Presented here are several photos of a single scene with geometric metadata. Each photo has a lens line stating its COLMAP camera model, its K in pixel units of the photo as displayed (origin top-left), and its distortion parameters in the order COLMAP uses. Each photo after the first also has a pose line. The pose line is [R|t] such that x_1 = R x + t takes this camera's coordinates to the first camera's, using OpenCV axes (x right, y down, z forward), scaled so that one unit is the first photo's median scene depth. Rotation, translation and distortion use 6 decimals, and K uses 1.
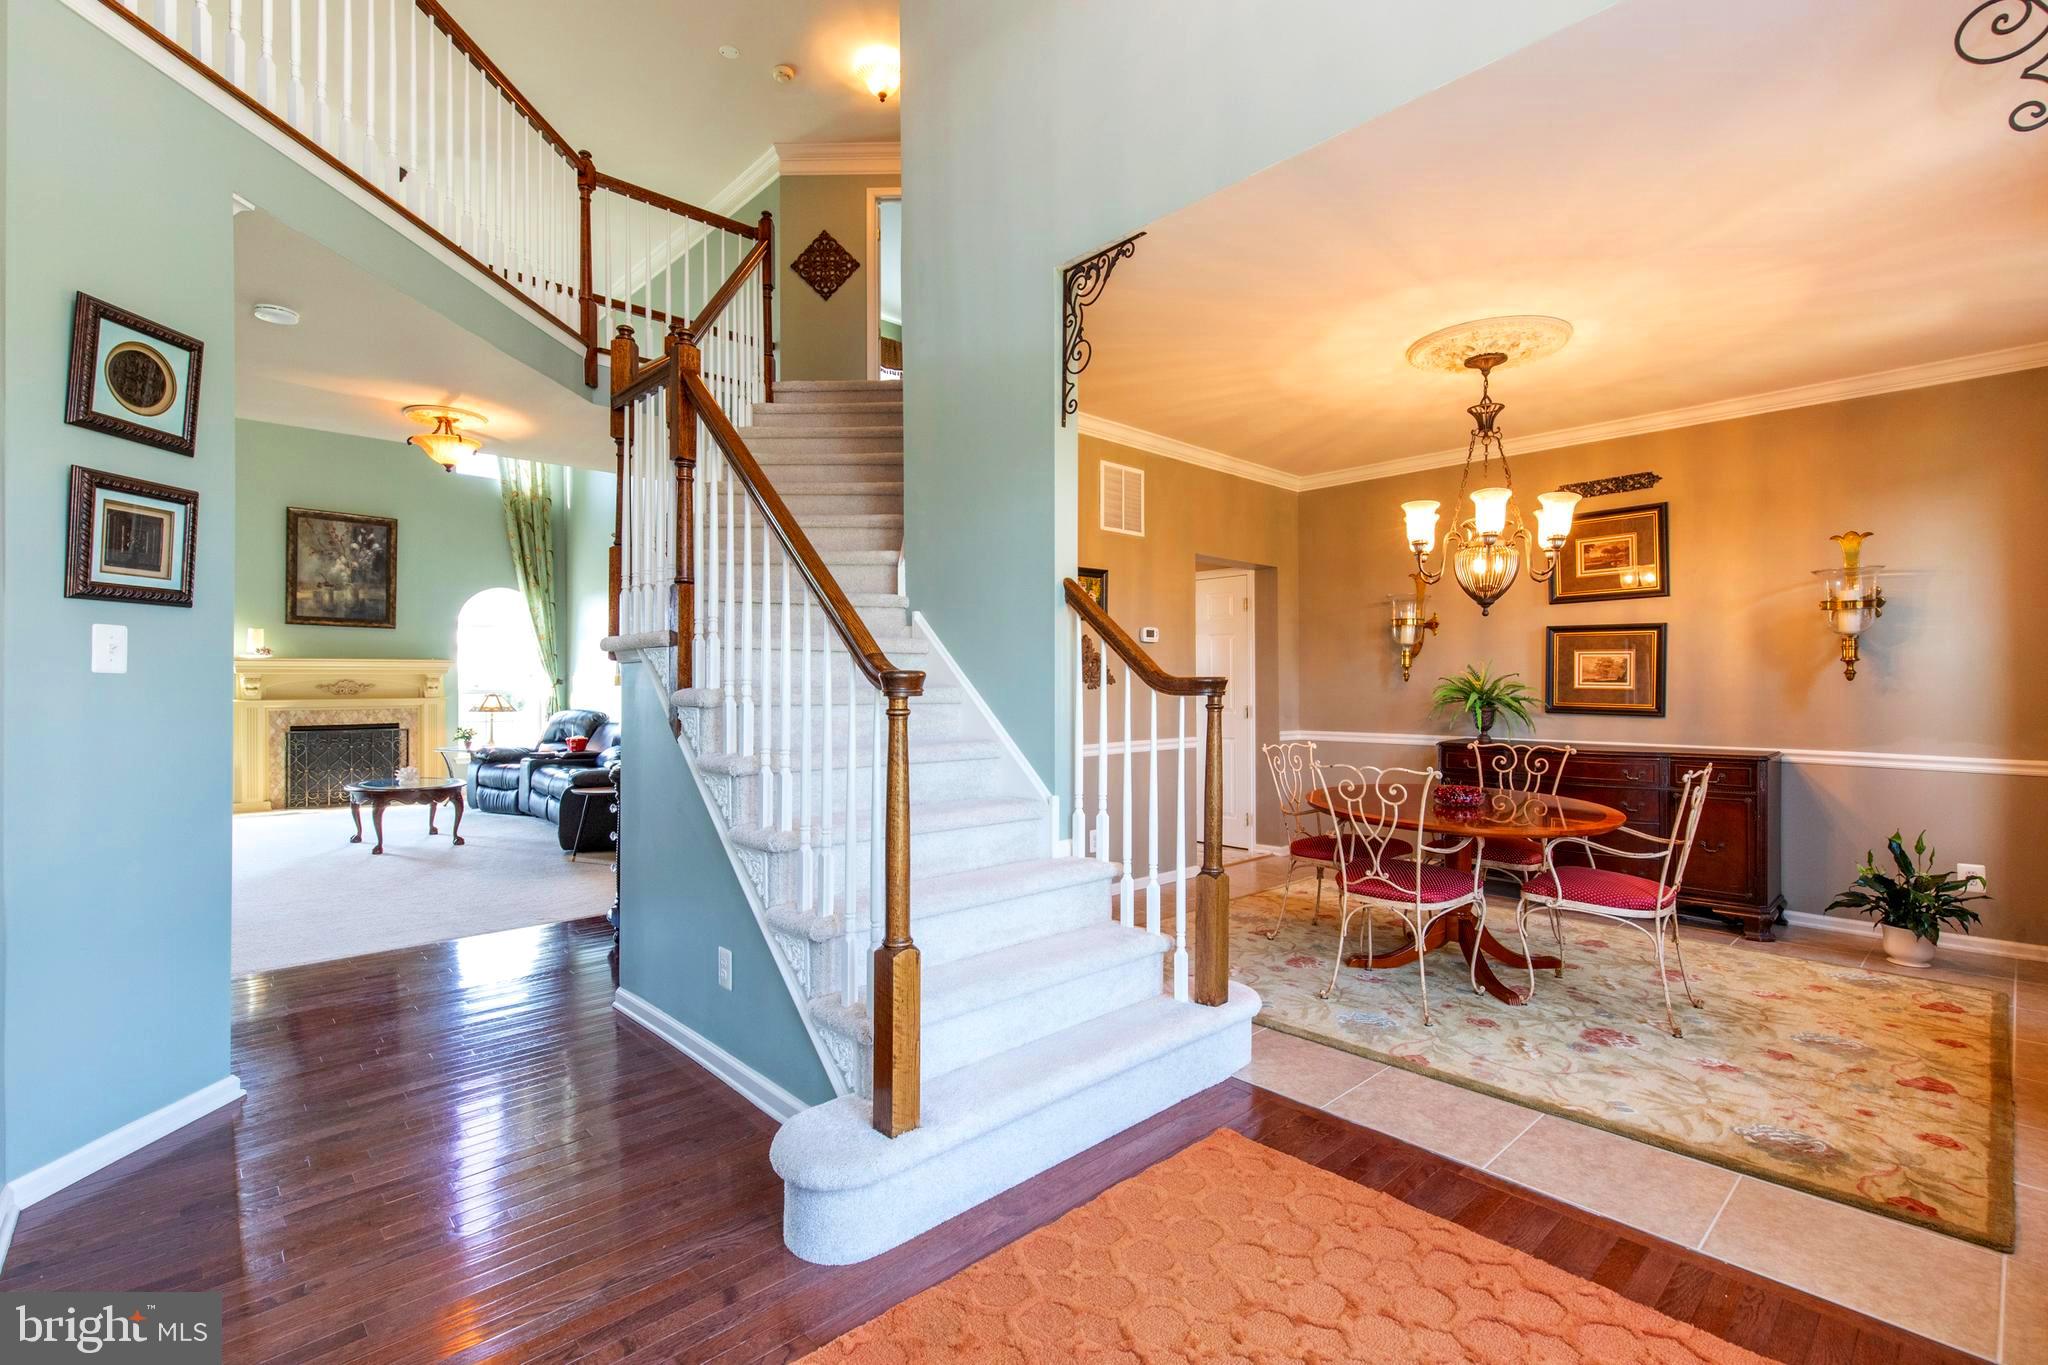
lens RADIAL K [[921.6, 0, 1024.0], [0, 921.6, 682.5], [0, 0, 1]] dist [0.001137, -0.000069]
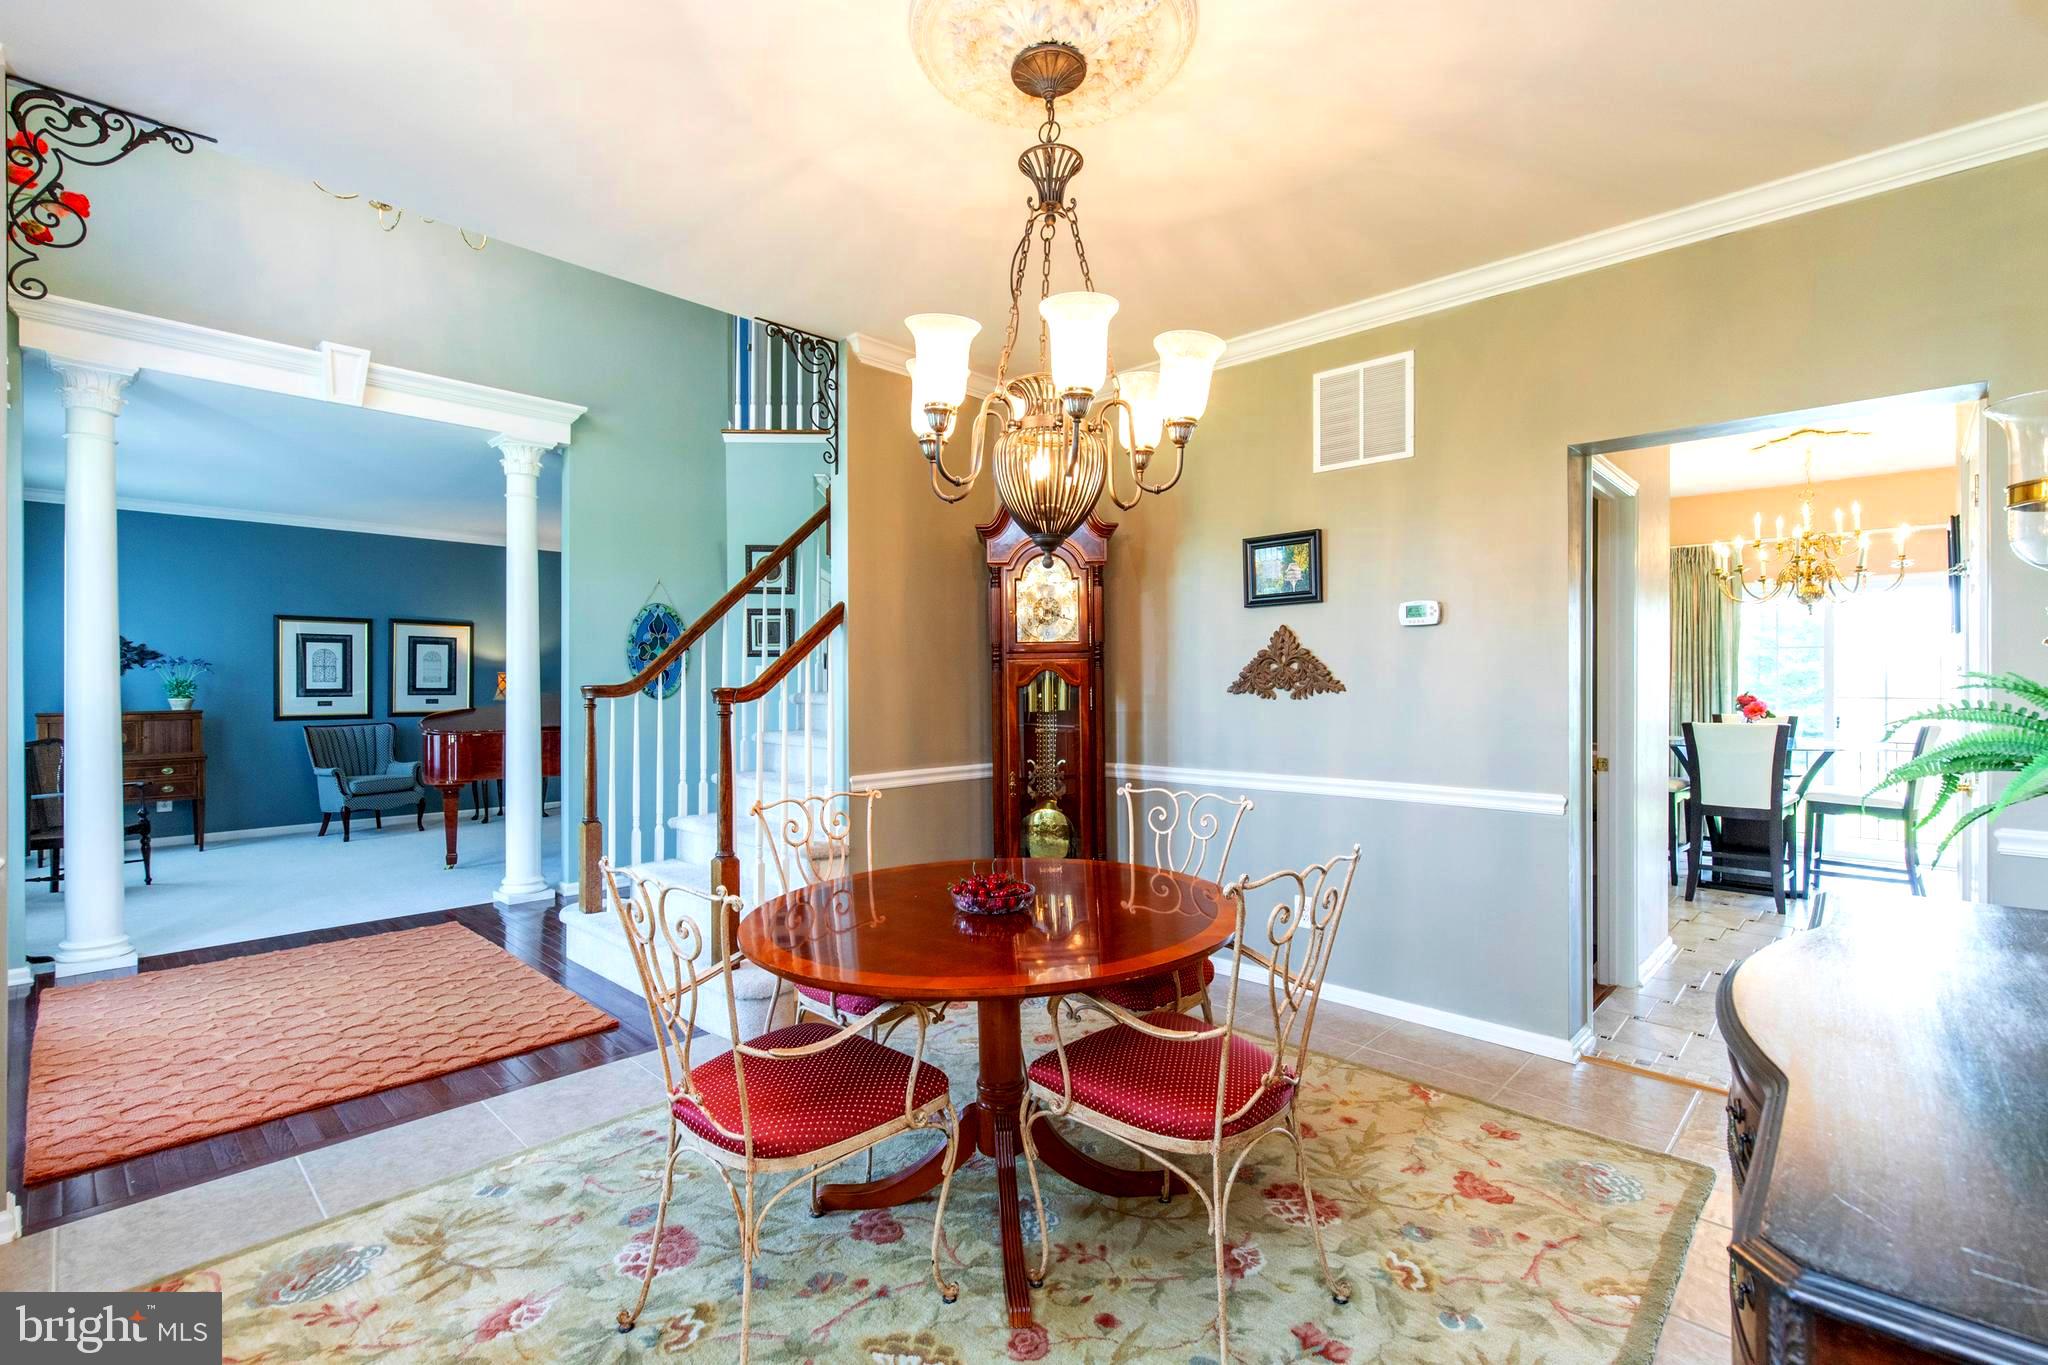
lens RADIAL K [[931.2, 0, 1024.0], [0, 931.2, 682.5], [0, 0, 1]] dist [-0.000343, 0.000054]
pose [[0.055687, -0.001623, -0.998447, 2.018287], [0.003265, 0.999994, -0.001443, -0.011659], [0.998443, -0.003179, 0.055692, 1.896706]]
